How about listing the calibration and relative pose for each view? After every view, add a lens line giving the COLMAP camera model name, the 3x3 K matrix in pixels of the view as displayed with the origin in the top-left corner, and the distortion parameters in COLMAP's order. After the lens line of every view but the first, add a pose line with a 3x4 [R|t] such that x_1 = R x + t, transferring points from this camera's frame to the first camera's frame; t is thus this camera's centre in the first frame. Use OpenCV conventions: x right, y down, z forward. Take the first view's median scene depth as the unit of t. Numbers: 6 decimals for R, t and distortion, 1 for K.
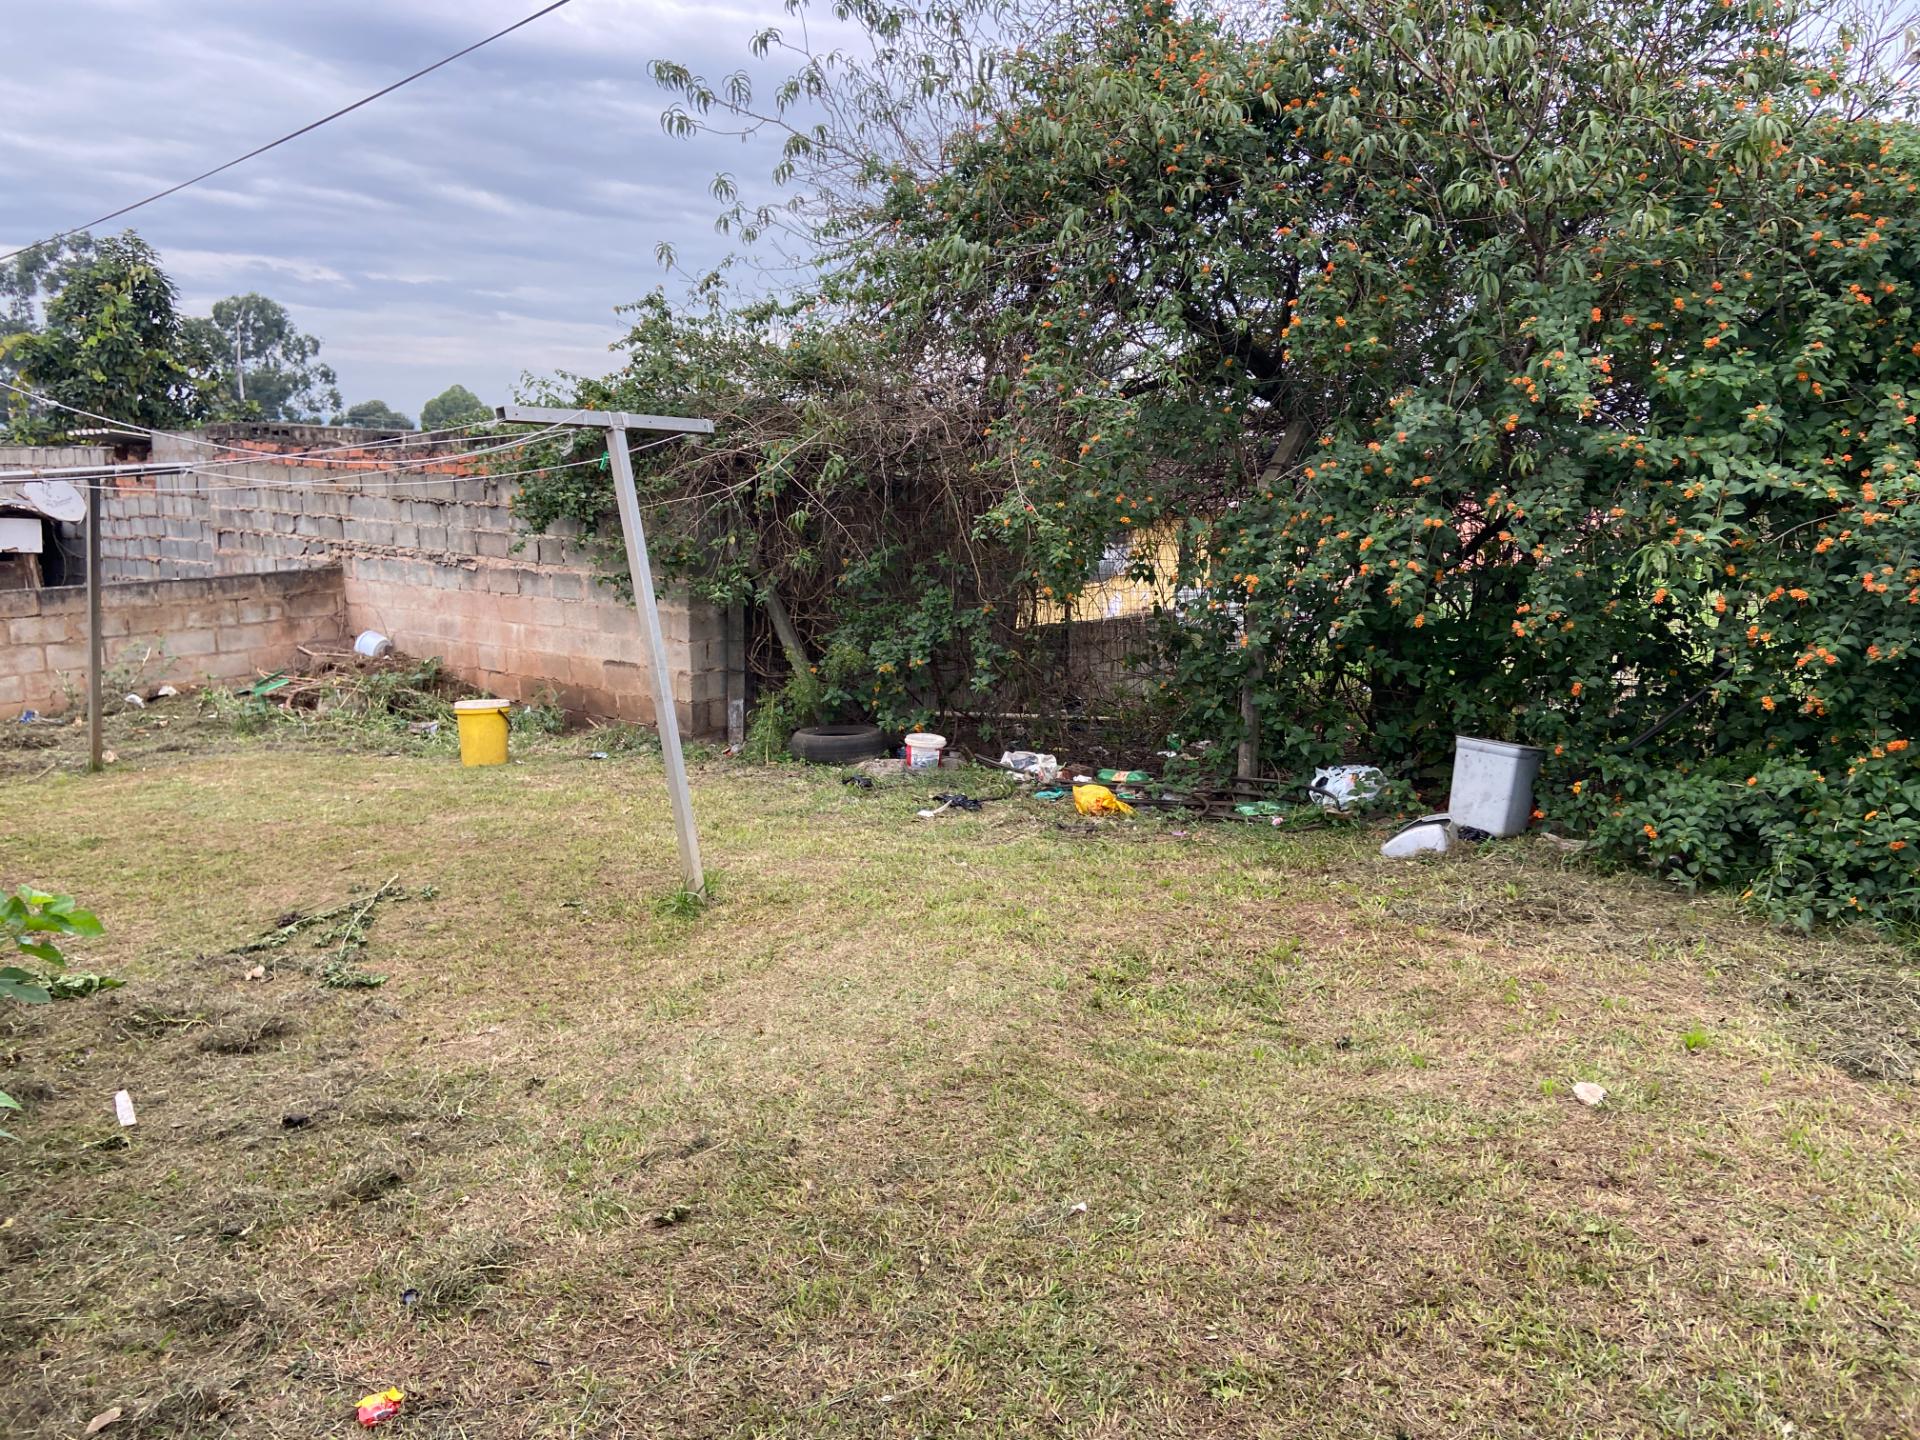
lens RADIAL K [[1438.6, 0, 970.2], [0, 1438.6, 709.8], [0, 0, 1]] dist [0.129190, -0.159427]
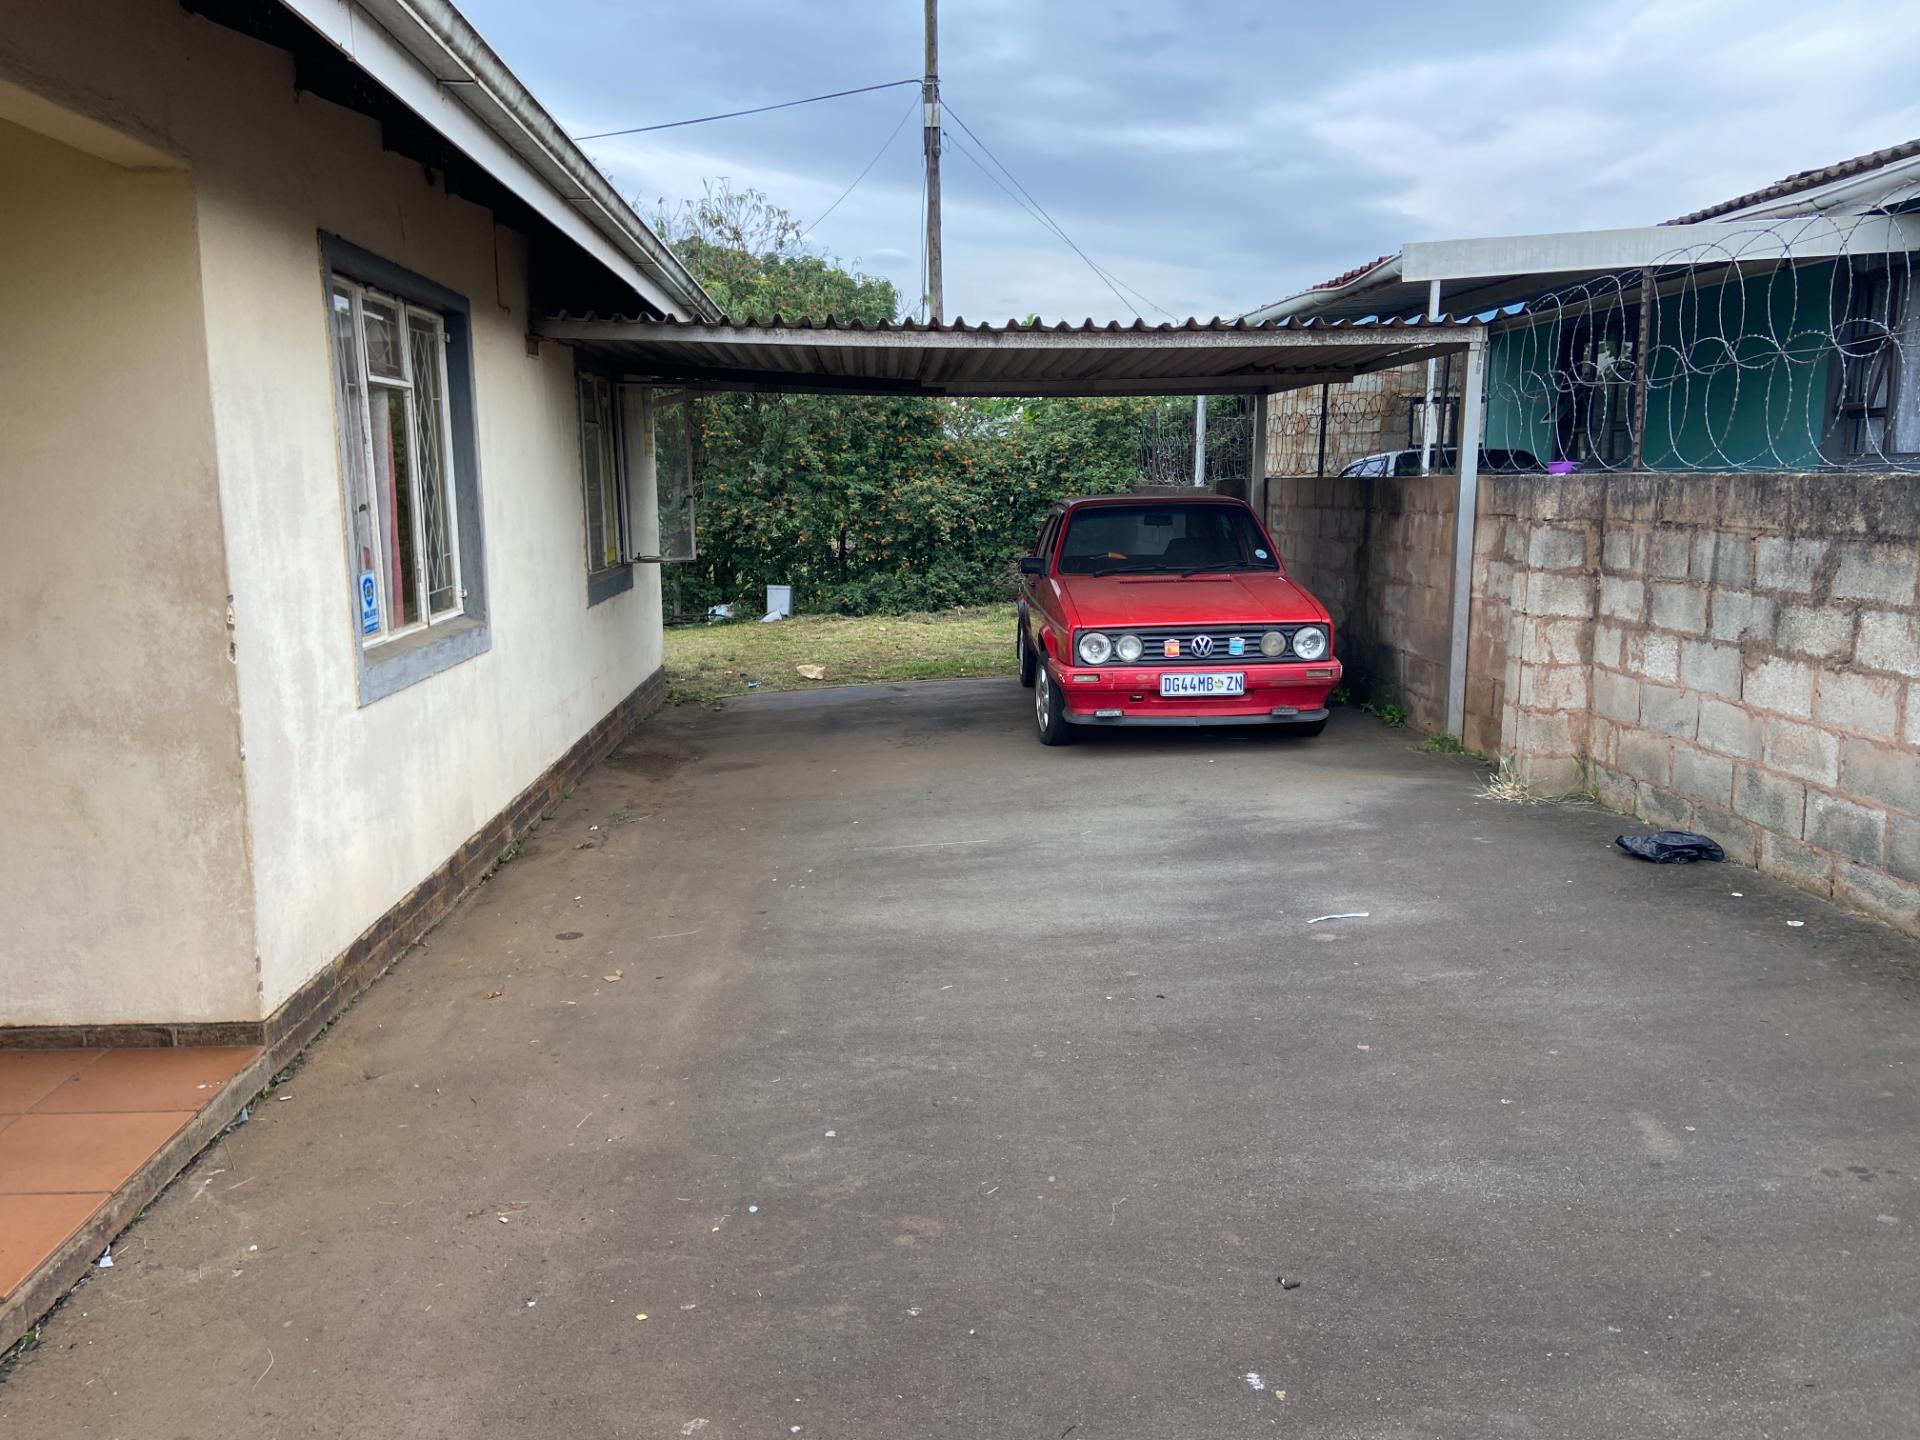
lens RADIAL K [[1438.6, 0, 955.3], [0, 1438.6, 713.7], [0, 0, 1]] dist [0.129190, -0.159427]
pose [[0.750363, -0.114078, 0.651108, -1.363415], [0.122327, 0.991947, 0.032821, 0.243017], [-0.649609, 0.055021, 0.758275, -1.445456]]
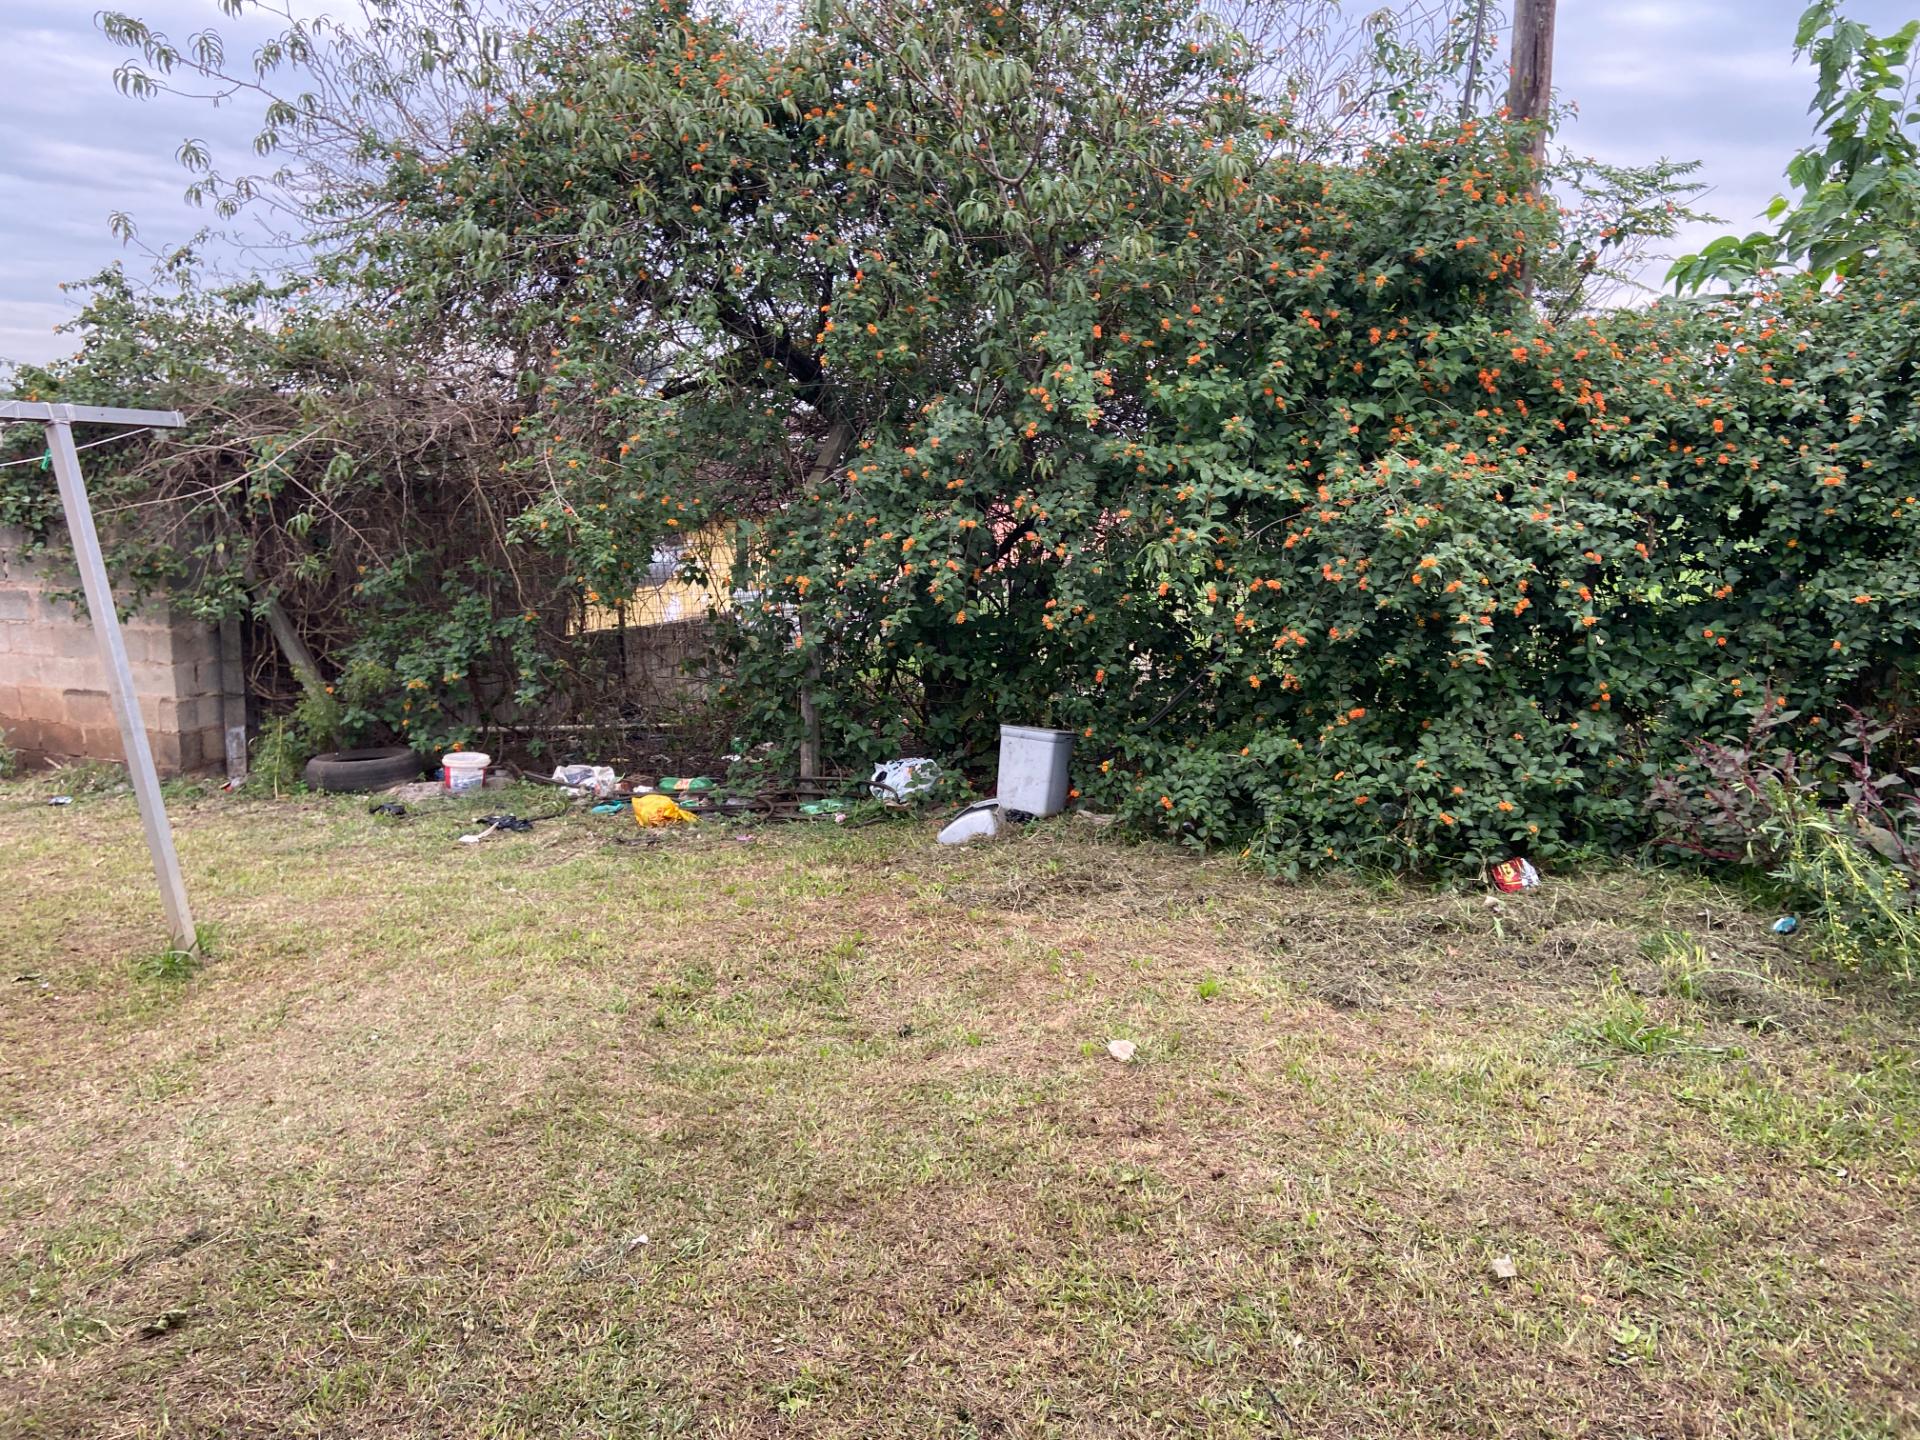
lens RADIAL K [[1438.6, 0, 971.1], [0, 1438.6, 702.2], [0, 0, 1]] dist [0.129190, -0.159427]
pose [[0.955097, -0.048527, 0.292293, 0.009418], [0.050308, 0.998733, 0.001424, -0.001197], [-0.291992, 0.013345, 0.956328, 0.005466]]
